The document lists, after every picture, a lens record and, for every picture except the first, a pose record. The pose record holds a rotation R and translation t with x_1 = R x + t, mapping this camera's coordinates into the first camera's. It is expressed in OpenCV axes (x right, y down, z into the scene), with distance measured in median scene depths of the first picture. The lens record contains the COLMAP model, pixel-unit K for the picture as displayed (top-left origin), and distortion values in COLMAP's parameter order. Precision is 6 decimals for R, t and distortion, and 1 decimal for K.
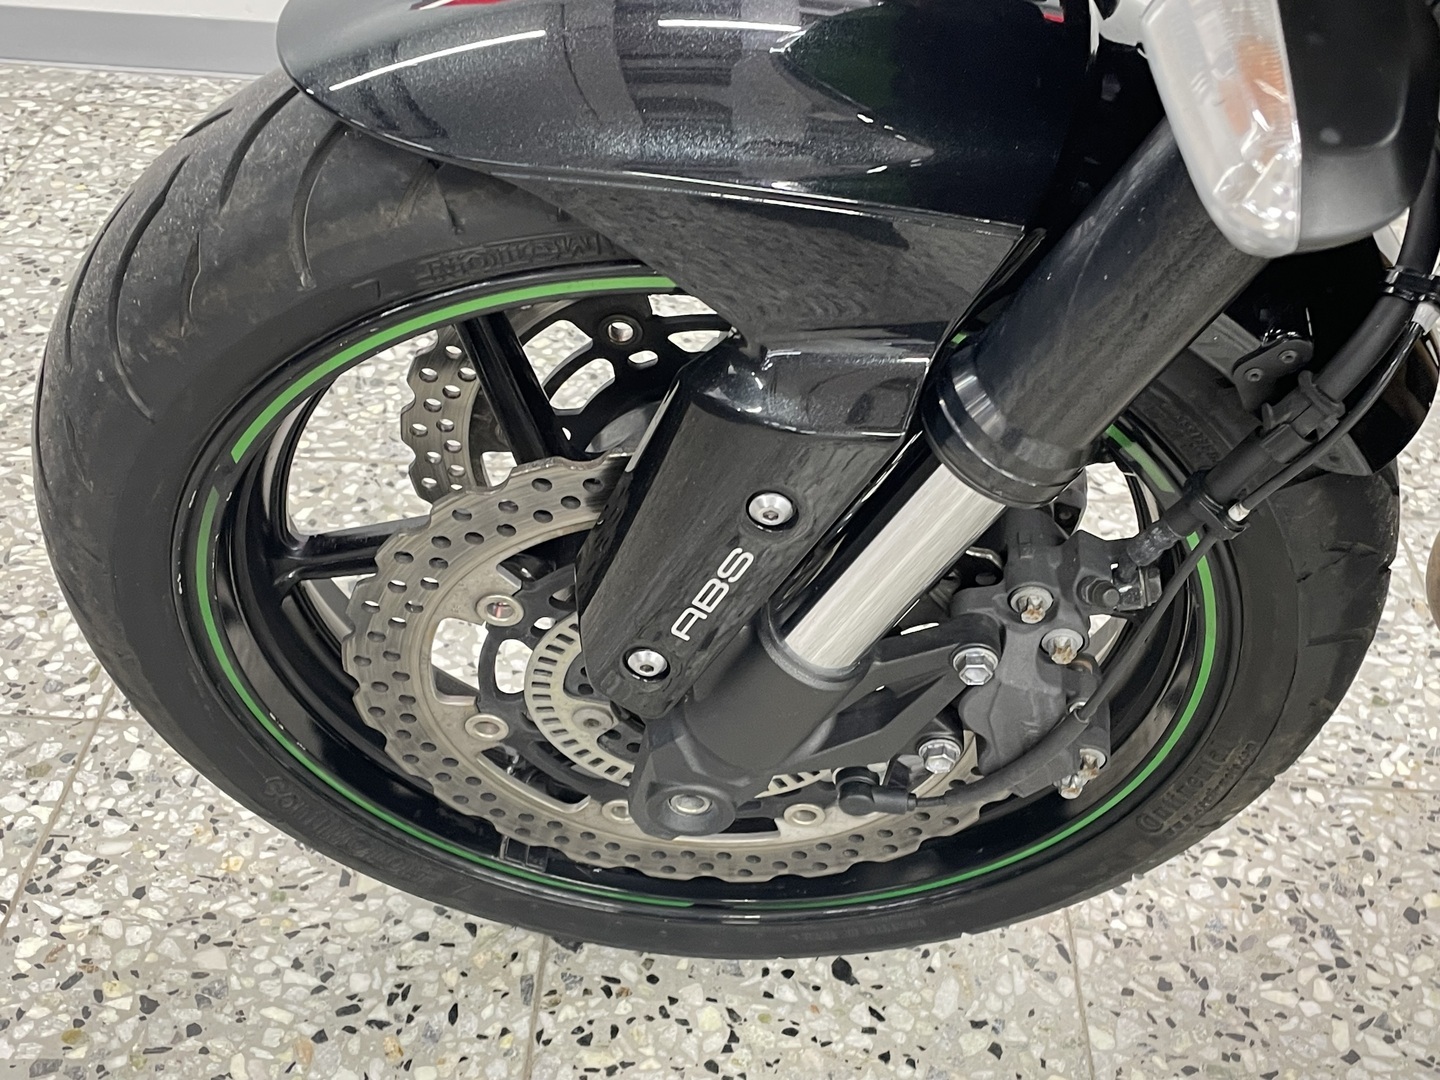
lens RADIAL K [[1802.1, 0, 735.8], [0, 1802.1, 547.1], [0, 0, 1]] dist [0.103402, -0.191391]
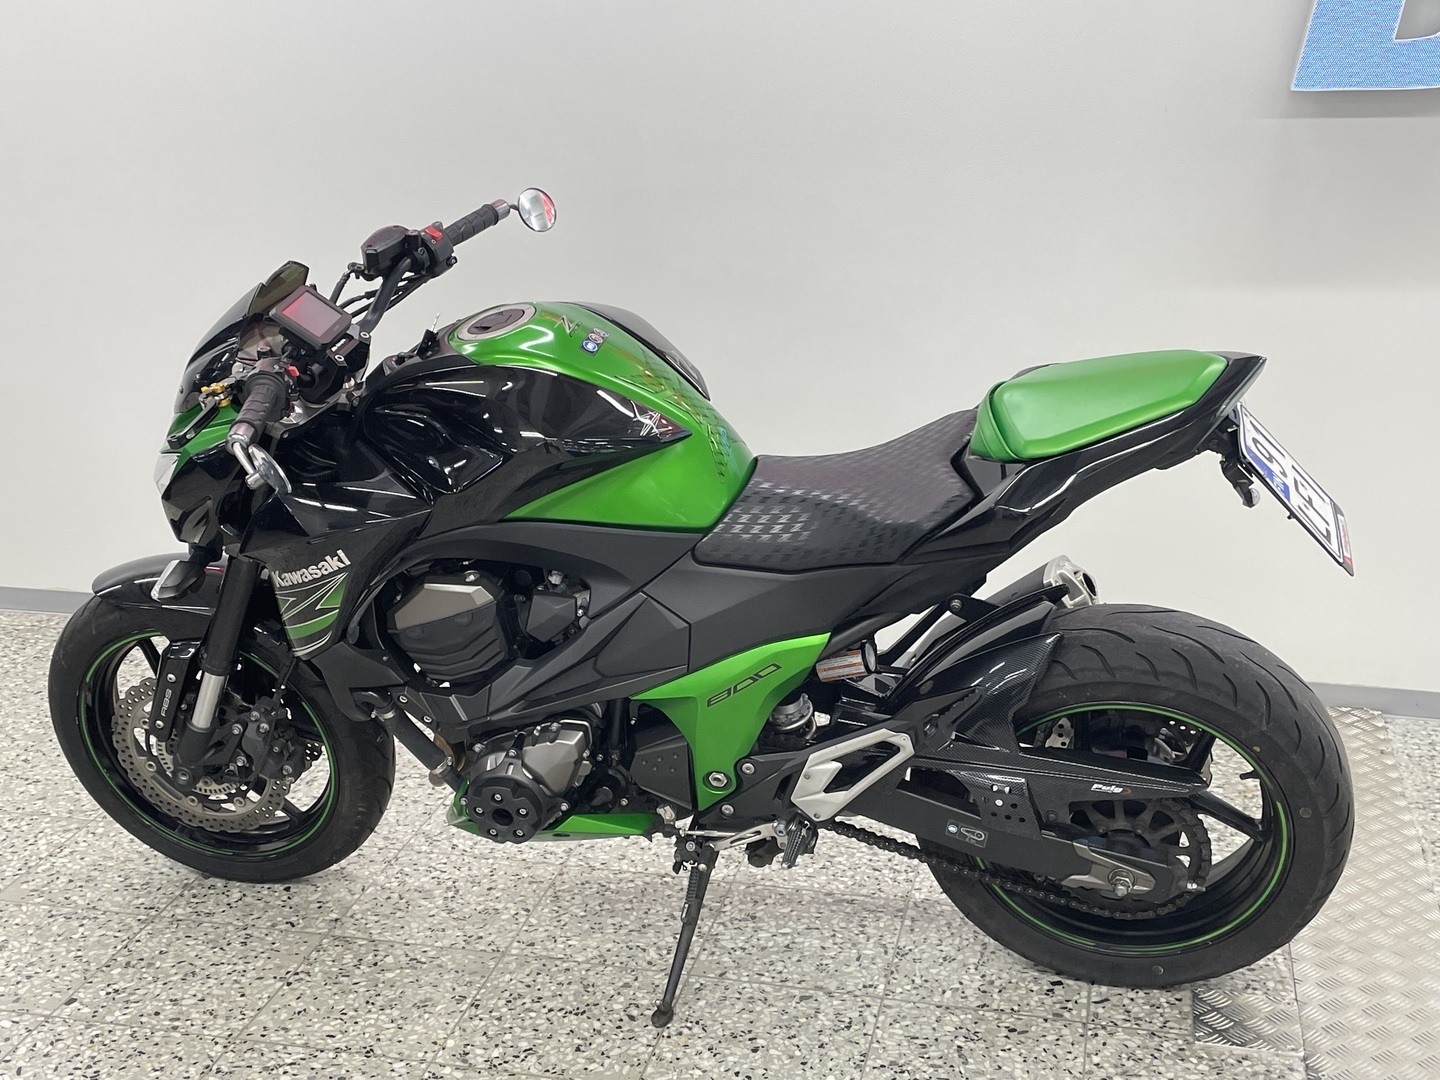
lens RADIAL K [[1781.8, 0, 724.2], [0, 1781.8, 539.3], [0, 0, 1]] dist [0.106764, -0.196508]
pose [[0.978004, 0.002429, -0.208571, 1.386563], [-0.074441, 0.938150, -0.338131, 0.643438], [0.194850, 0.346219, 0.917696, -1.791995]]
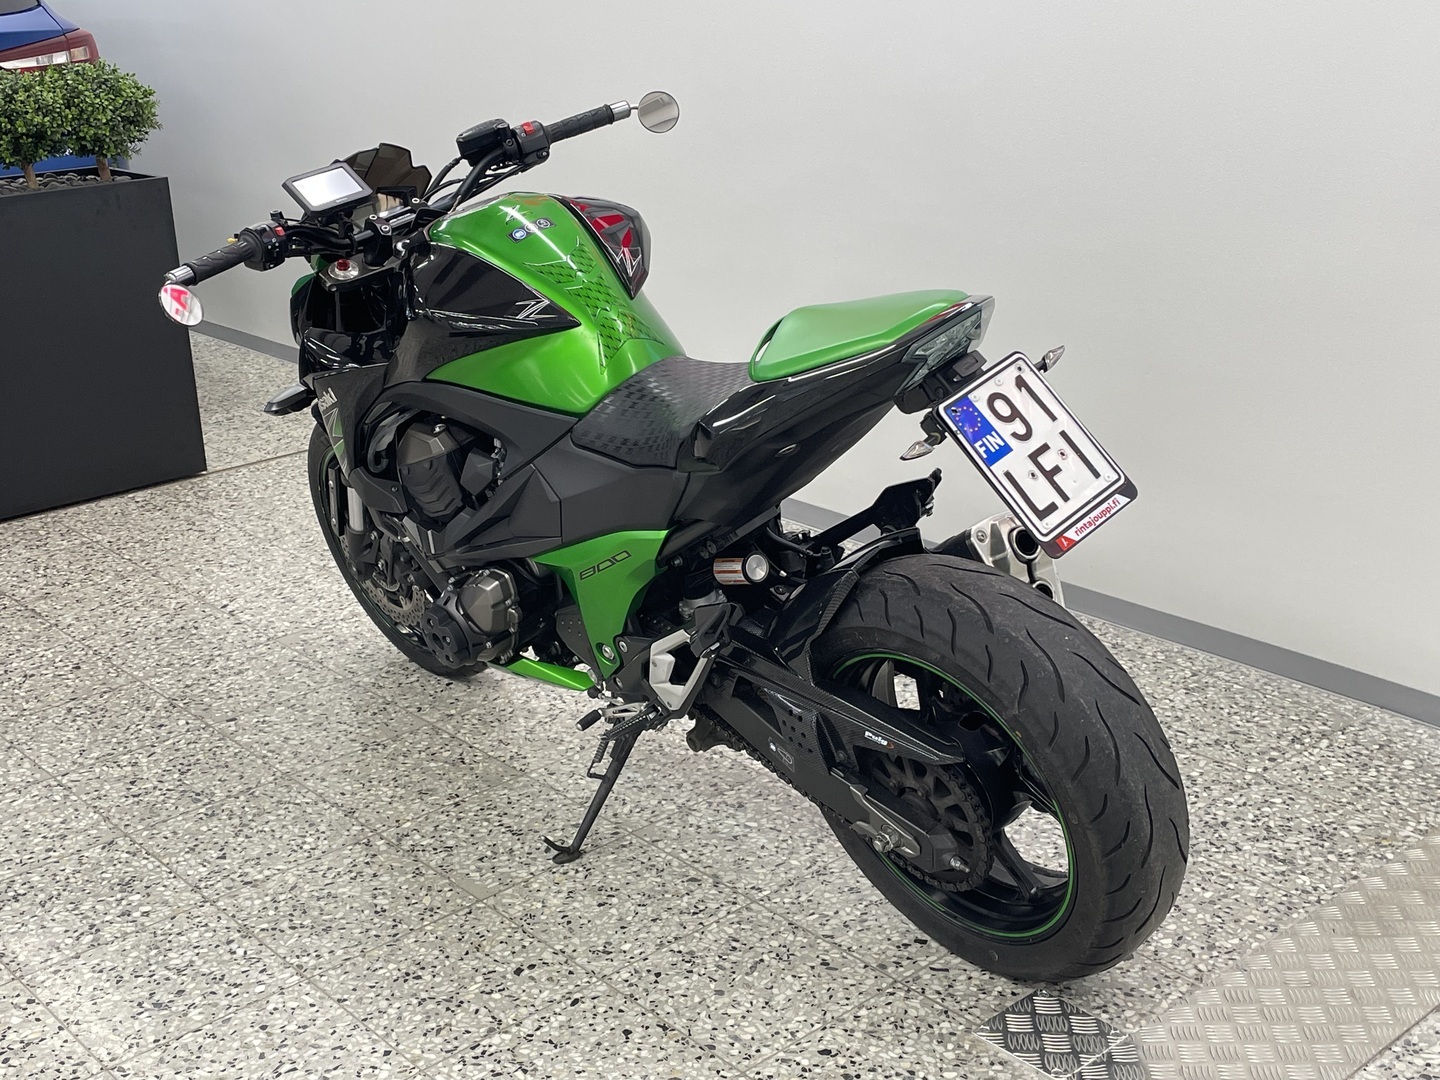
lens RADIAL K [[1775.1, 0, 715.7], [0, 1775.1, 510.8], [0, 0, 1]] dist [0.109505, -0.215671]
pose [[0.685005, 0.163534, -0.709947, 2.838763], [-0.389974, 0.905424, -0.167712, 0.307639], [0.615376, 0.391745, 0.683995, -1.198426]]
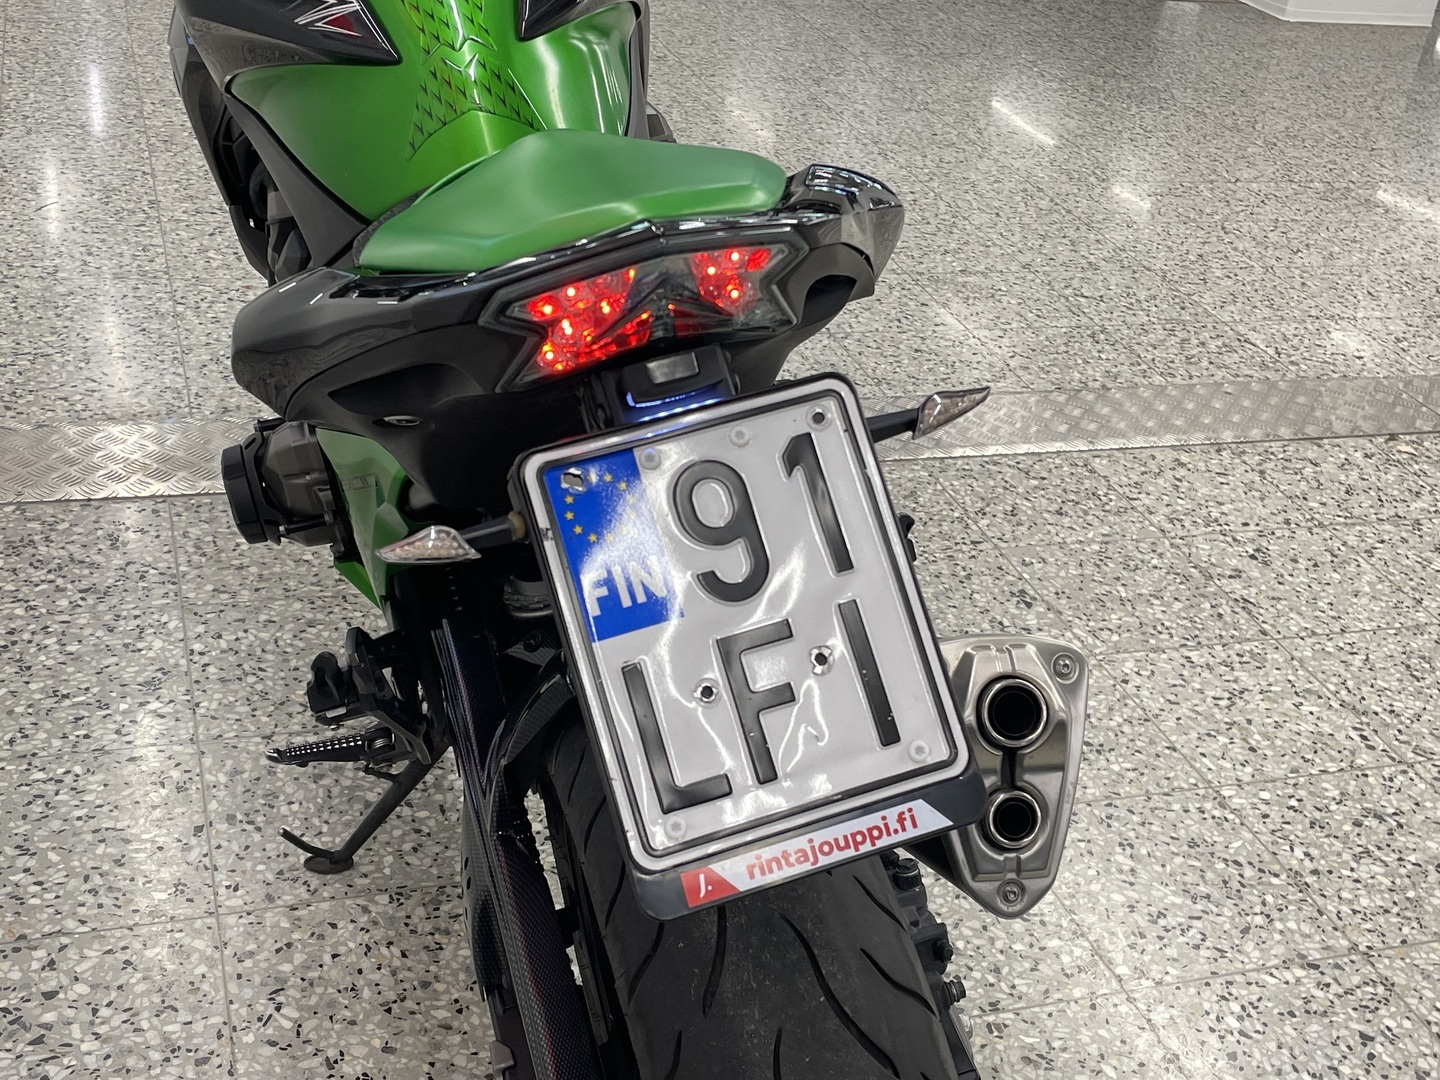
lens RADIAL K [[1699.0, 0, 696.0], [0, 1699.0, 541.9], [0, 0, 1]] dist [0.090070, -0.143397]
pose [[-0.320932, -0.541113, 0.777303, -0.523042], [0.467901, 0.622980, 0.626869, -1.110809], [-0.823451, 0.564883, 0.053252, 0.677433]]
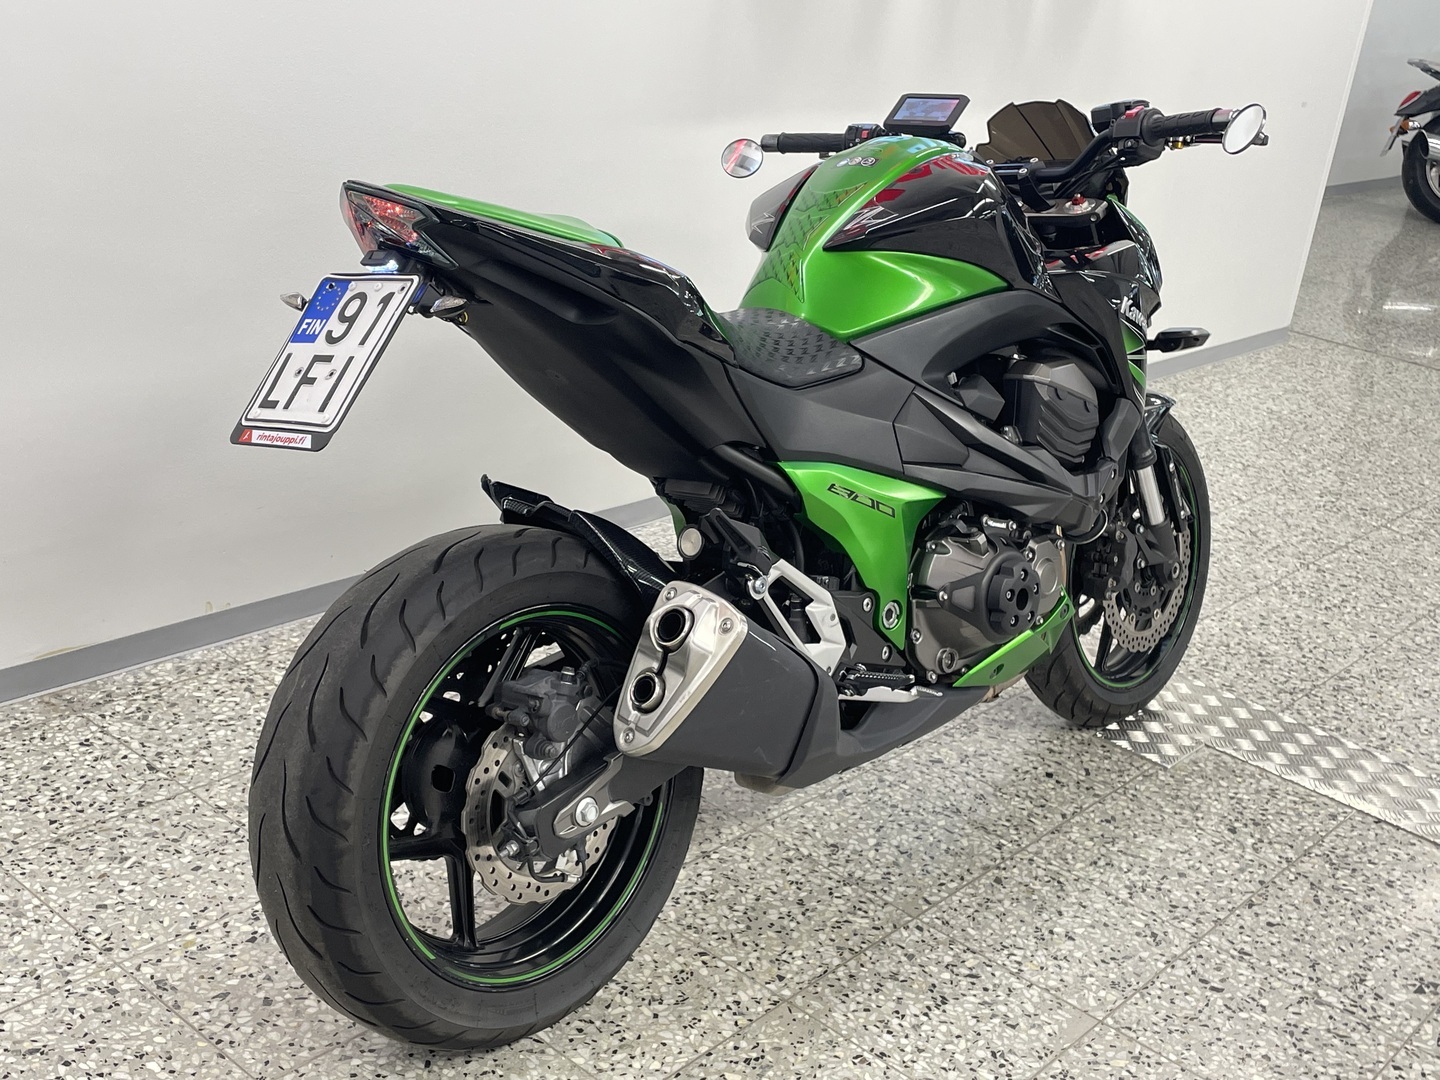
lens RADIAL K [[1699.0, 0, 696.0], [0, 1699.0, 541.9], [0, 0, 1]] dist [0.090070, -0.143397]
pose [[0.641223, -0.255367, 0.723617, -1.032967], [0.392062, 0.919654, -0.022872, -0.203931], [-0.659637, 0.298369, 0.689823, -0.710272]]
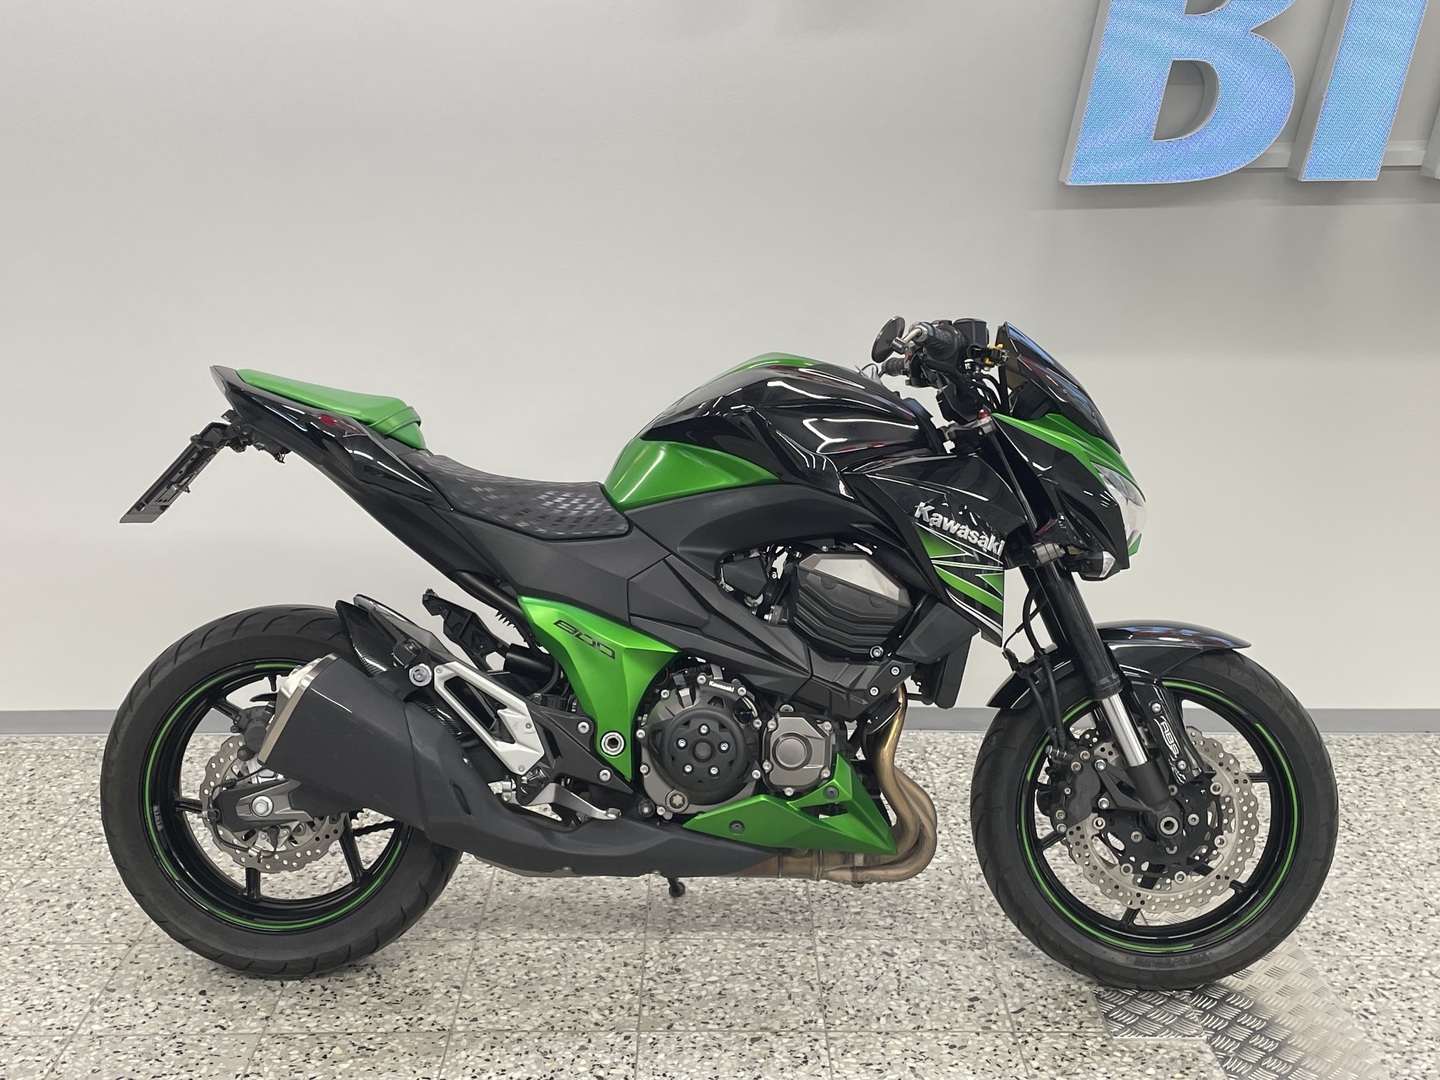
lens RADIAL K [[1699.0, 0, 696.0], [0, 1699.0, 541.9], [0, 0, 1]] dist [0.090070, -0.143397]
pose [[0.998234, -0.059031, 0.006683, 0.889847], [0.057205, 0.924759, -0.376228, 0.654726], [0.016029, 0.375946, 0.926503, -1.867295]]
